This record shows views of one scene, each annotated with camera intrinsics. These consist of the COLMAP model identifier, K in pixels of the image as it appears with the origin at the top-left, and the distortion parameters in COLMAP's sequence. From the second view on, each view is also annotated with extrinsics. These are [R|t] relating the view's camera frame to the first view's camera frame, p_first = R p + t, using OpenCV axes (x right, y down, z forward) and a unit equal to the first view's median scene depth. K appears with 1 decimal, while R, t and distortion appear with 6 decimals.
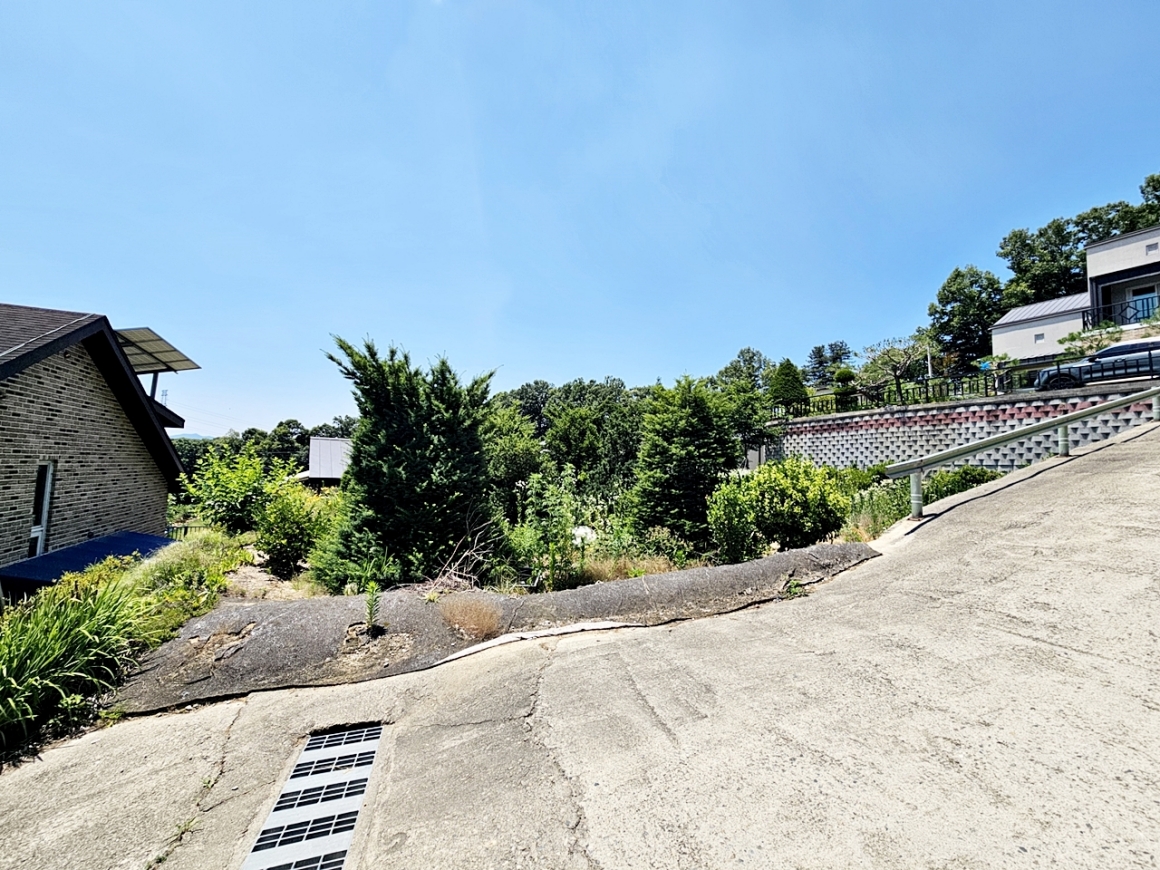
lens RADIAL K [[472.8, 0, 576.5], [0, 472.8, 437.1], [0, 0, 1]] dist [-0.004183, 0.001504]
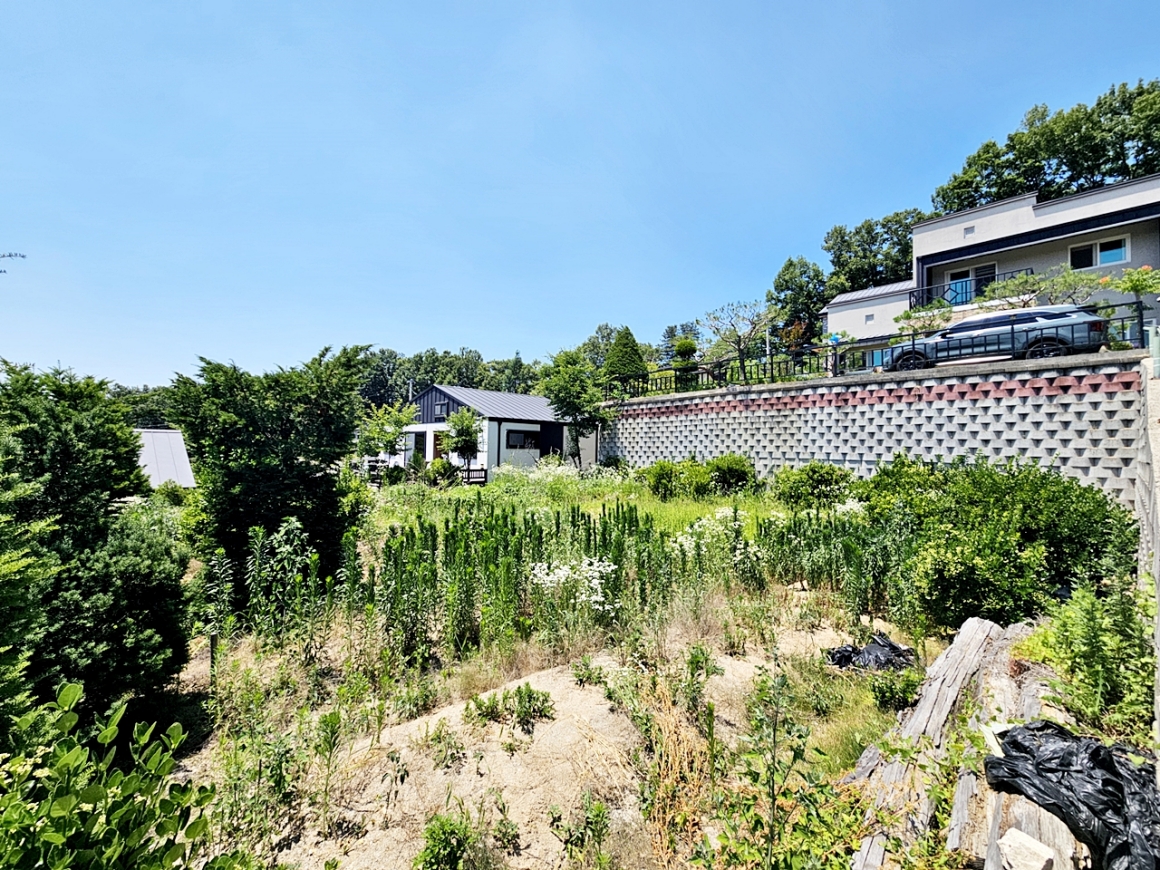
lens RADIAL K [[472.8, 0, 575.6], [0, 472.8, 434.7], [0, 0, 1]] dist [-0.004183, 0.001504]
pose [[0.964145, -0.004417, 0.265340, 0.164539], [-0.007870, 0.998946, 0.045225, -0.014017], [-0.265260, -0.045691, 0.963094, 0.249383]]
